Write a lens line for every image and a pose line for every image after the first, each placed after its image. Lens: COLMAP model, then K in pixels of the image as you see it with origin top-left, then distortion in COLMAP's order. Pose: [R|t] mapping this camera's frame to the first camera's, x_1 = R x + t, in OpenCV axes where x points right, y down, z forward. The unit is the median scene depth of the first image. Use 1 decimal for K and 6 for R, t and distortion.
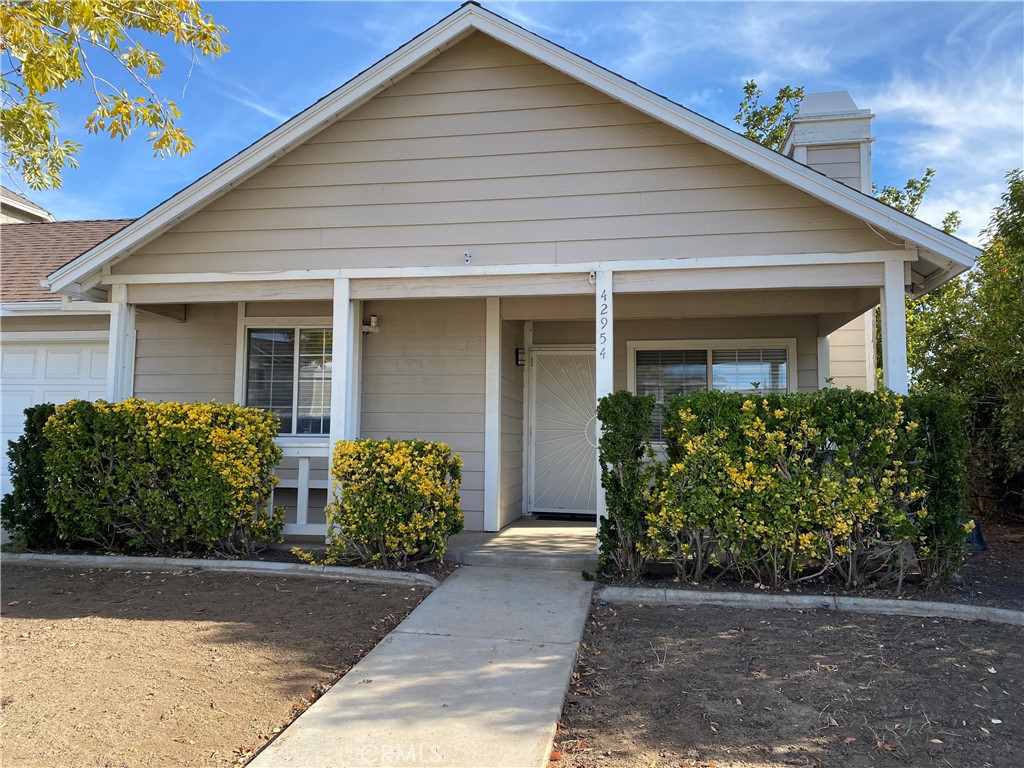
lens RADIAL K [[782.2, 0, 505.7], [0, 782.2, 369.1], [0, 0, 1]] dist [0.022879, -0.026441]
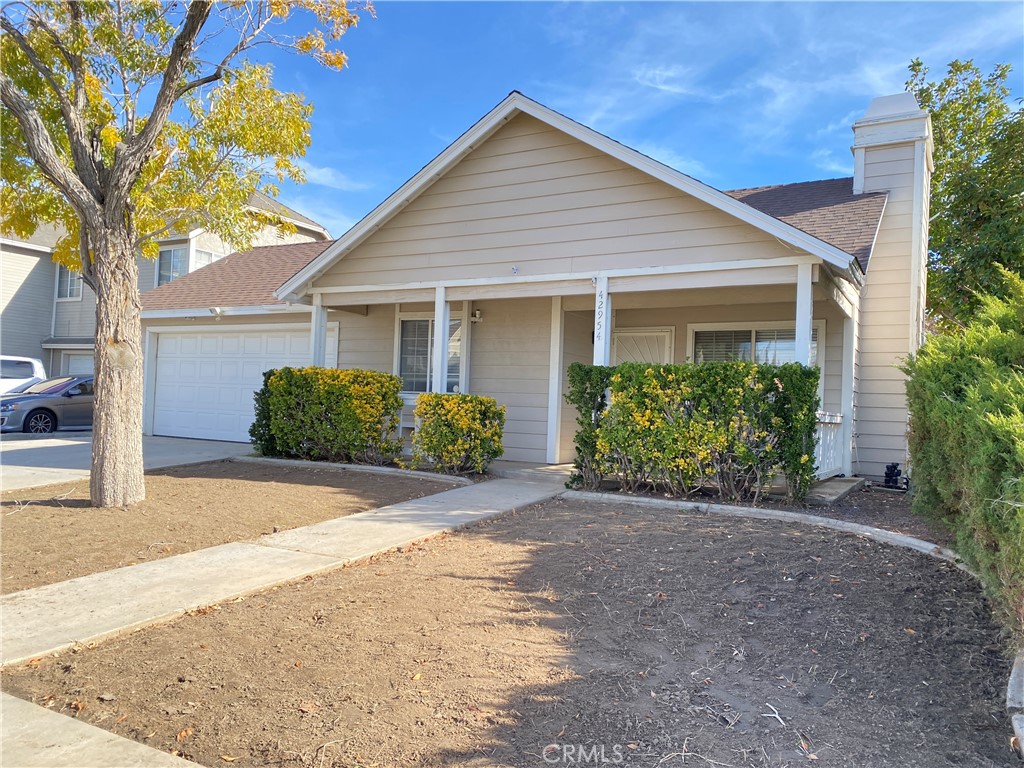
lens RADIAL K [[782.2, 0, 514.9], [0, 782.2, 390.8], [0, 0, 1]] dist [0.022879, -0.026441]
pose [[0.942138, 0.015401, -0.334871, 0.455459], [0.003807, 0.998388, 0.056628, -0.002091], [0.335204, -0.054626, 0.940561, -0.387151]]
